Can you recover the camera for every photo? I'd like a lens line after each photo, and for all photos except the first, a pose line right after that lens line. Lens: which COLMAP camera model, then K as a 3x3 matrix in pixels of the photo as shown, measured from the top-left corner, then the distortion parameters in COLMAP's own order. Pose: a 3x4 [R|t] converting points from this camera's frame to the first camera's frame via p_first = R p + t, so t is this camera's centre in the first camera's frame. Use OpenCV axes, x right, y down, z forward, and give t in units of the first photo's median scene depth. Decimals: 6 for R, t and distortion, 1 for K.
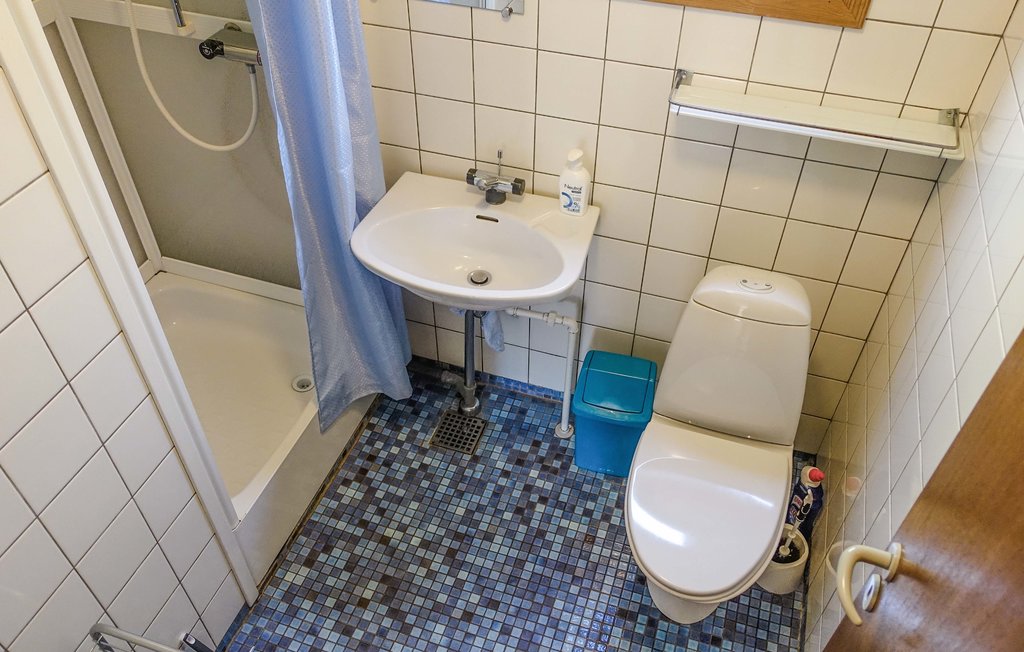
lens RADIAL K [[800.3, 0, 520.0], [0, 800.3, 301.6], [0, 0, 1]] dist [-0.001550, 0.001945]
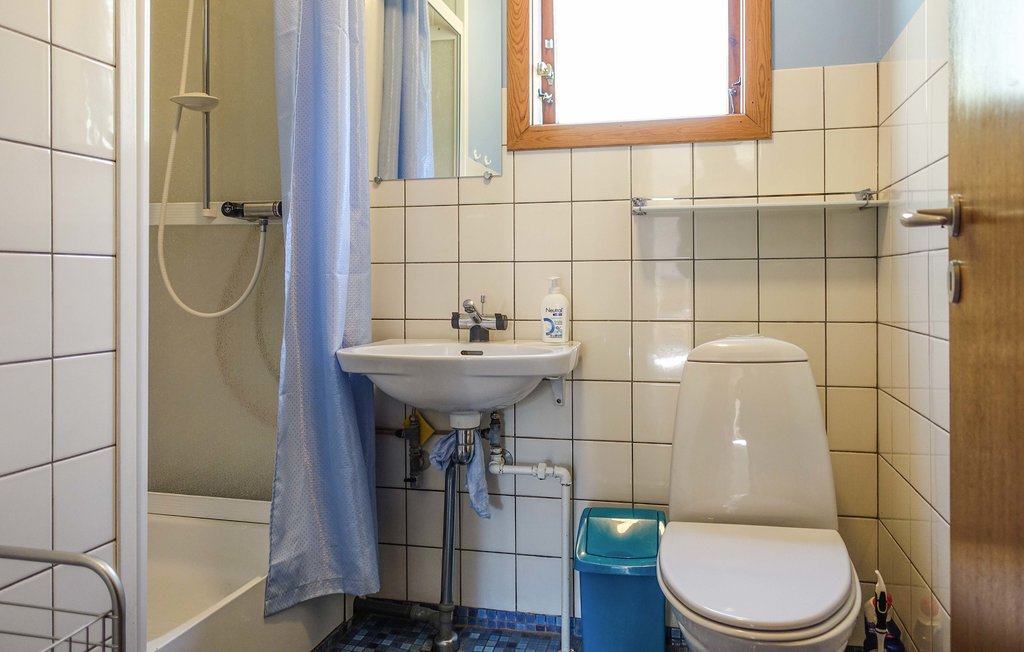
lens RADIAL K [[789.4, 0, 512.0], [0, 789.4, 326.0], [0, 0, 1]] dist [-0.001459, -0.003163]
pose [[0.996817, -0.012315, 0.078761, -0.068997], [0.063251, 0.723532, -0.687387, 0.565611], [-0.048521, 0.690181, 0.722009, 0.253212]]
